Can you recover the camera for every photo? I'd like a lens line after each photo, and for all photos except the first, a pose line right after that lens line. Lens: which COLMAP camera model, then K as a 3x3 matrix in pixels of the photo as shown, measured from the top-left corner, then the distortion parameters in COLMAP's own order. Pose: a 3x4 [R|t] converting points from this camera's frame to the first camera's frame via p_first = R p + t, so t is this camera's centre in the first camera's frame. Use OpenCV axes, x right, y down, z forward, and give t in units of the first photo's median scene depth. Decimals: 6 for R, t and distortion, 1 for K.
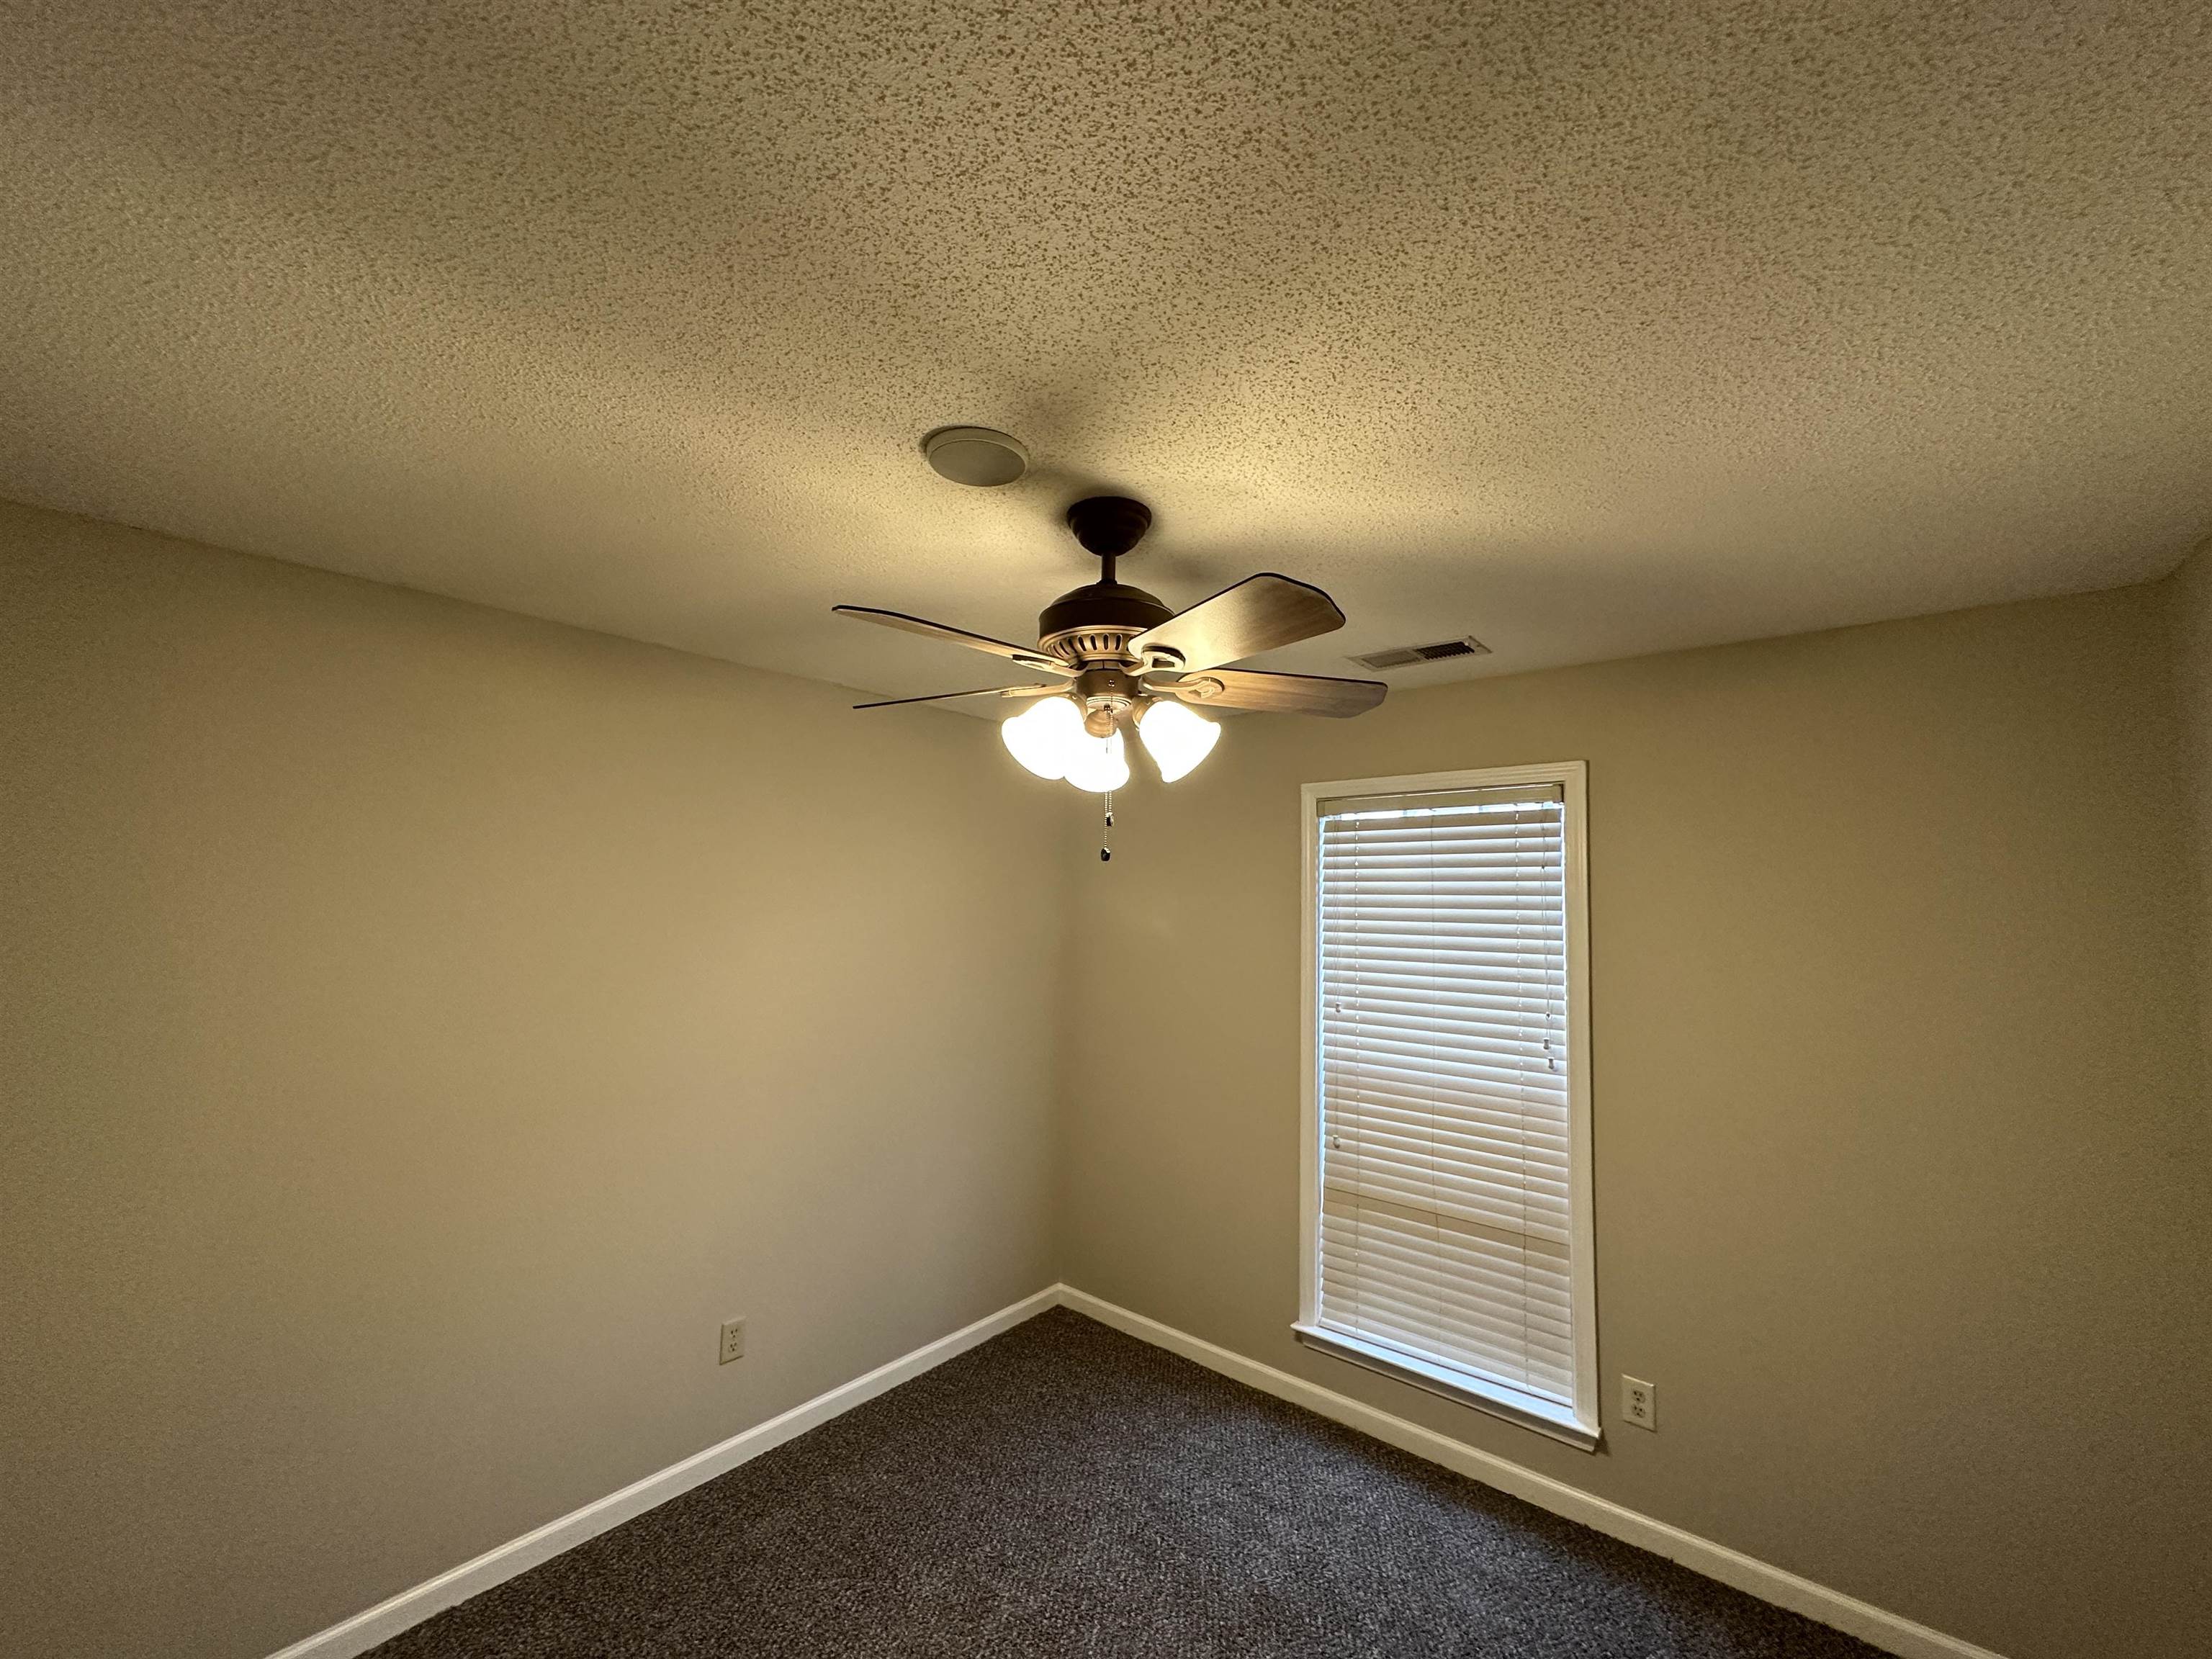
lens RADIAL K [[886.5, 0, 1102.5], [0, 886.5, 825.3], [0, 0, 1]] dist [-0.002612, 0.000444]
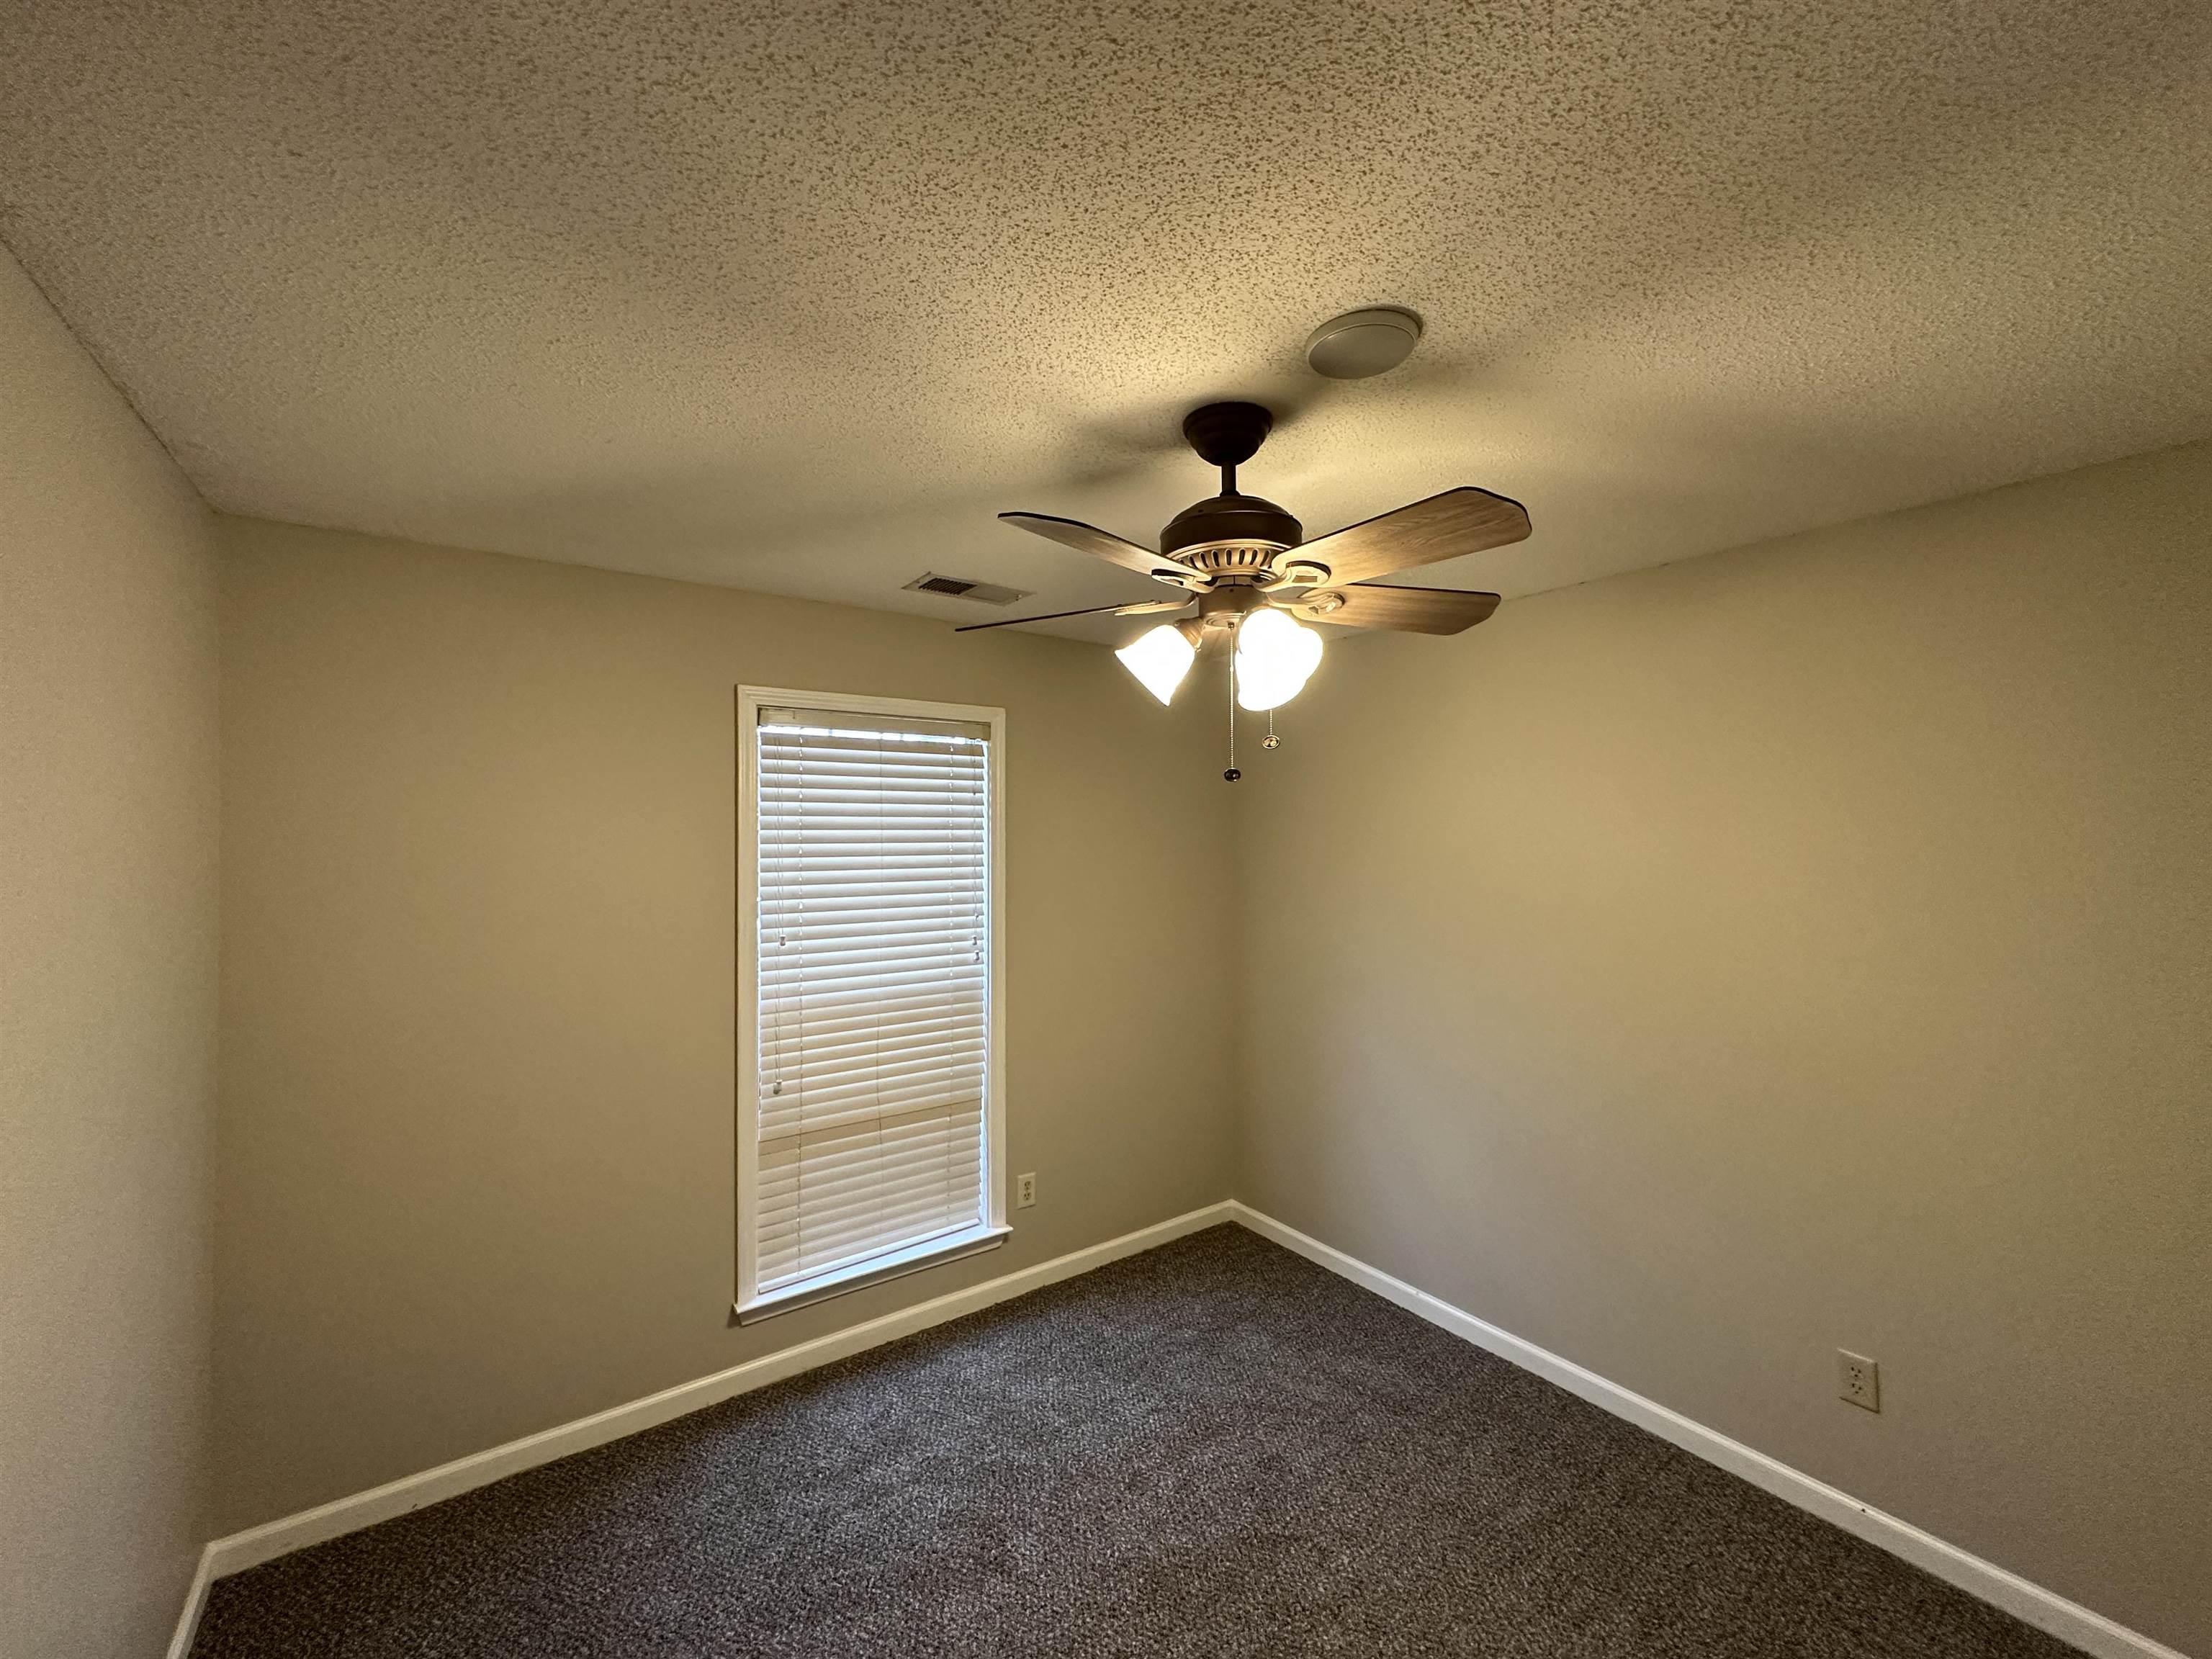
lens RADIAL K [[886.5, 0, 1102.4], [0, 886.5, 829.6], [0, 0, 1]] dist [-0.002612, 0.000444]
pose [[0.238772, -0.013920, 0.970976, -0.584090], [-0.074613, 0.996678, 0.032636, 0.042492], [-0.968205, -0.080240, 0.236940, 0.527233]]
